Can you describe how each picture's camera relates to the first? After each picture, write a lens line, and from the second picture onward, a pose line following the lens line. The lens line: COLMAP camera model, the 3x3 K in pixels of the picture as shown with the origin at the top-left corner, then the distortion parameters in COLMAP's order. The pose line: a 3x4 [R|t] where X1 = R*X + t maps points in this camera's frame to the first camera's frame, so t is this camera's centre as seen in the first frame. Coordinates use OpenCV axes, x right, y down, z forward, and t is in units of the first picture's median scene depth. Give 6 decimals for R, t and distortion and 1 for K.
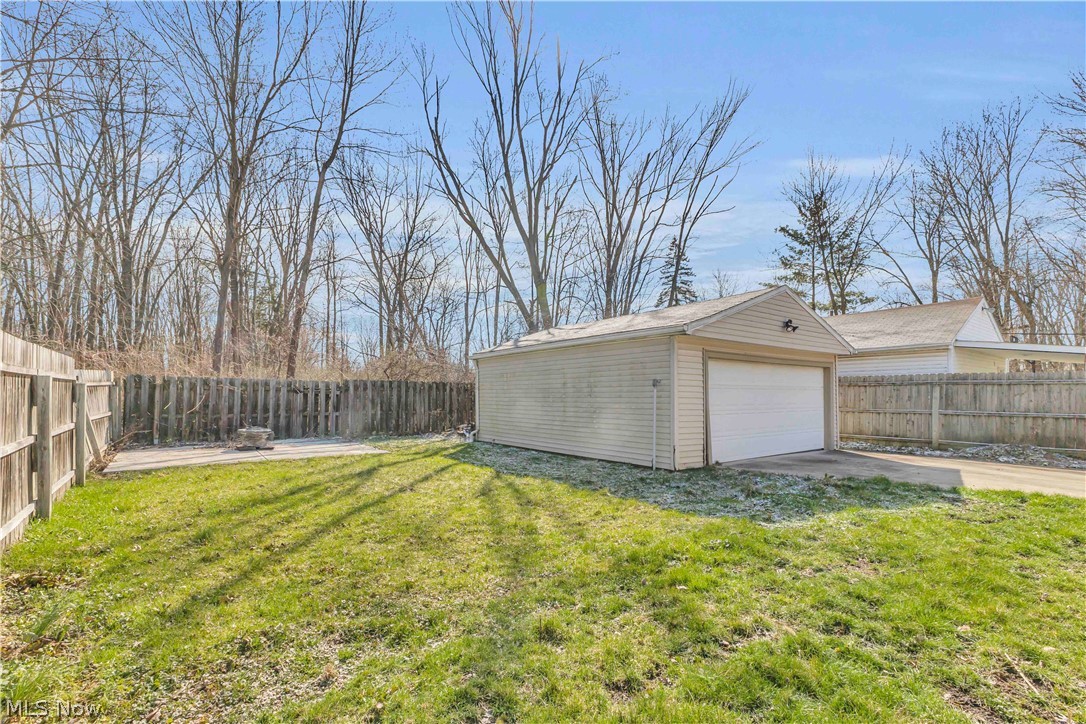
lens RADIAL K [[510.7, 0, 535.5], [0, 510.7, 384.1], [0, 0, 1]] dist [0.001552, 0.000853]
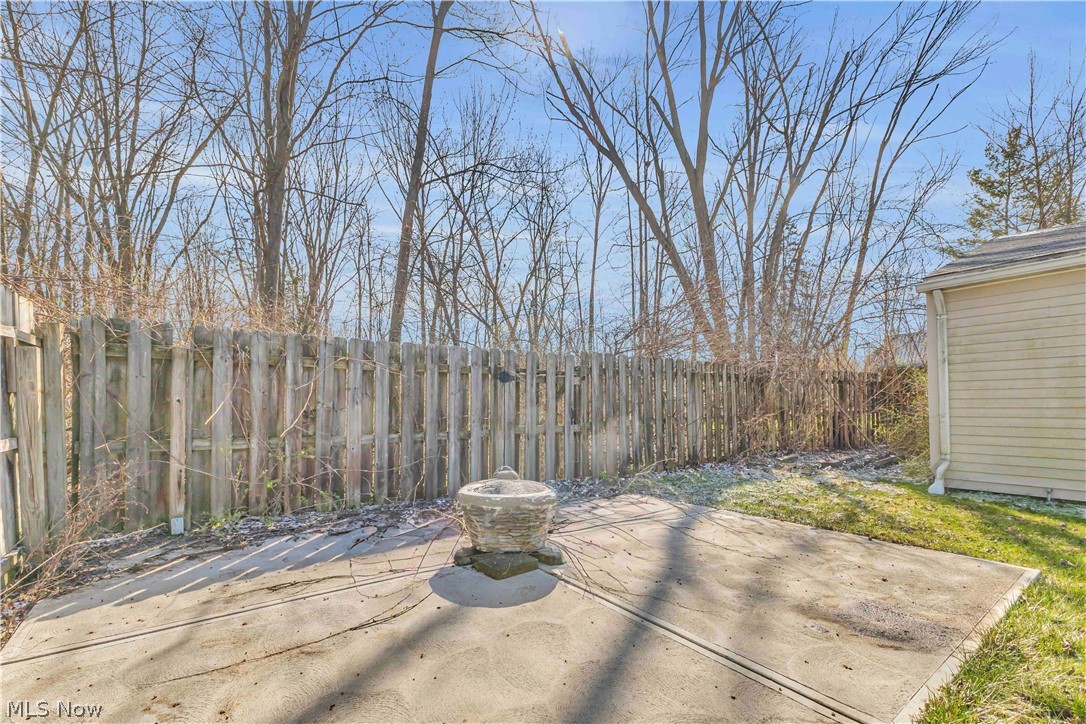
lens RADIAL K [[510.7, 0, 535.5], [0, 510.7, 399.5], [0, 0, 1]] dist [0.001552, 0.000853]
pose [[0.999713, -0.020823, -0.011832, -0.518483], [0.020943, 0.999730, 0.010095, 0.034589], [0.011619, -0.010340, 0.999879, 0.690523]]
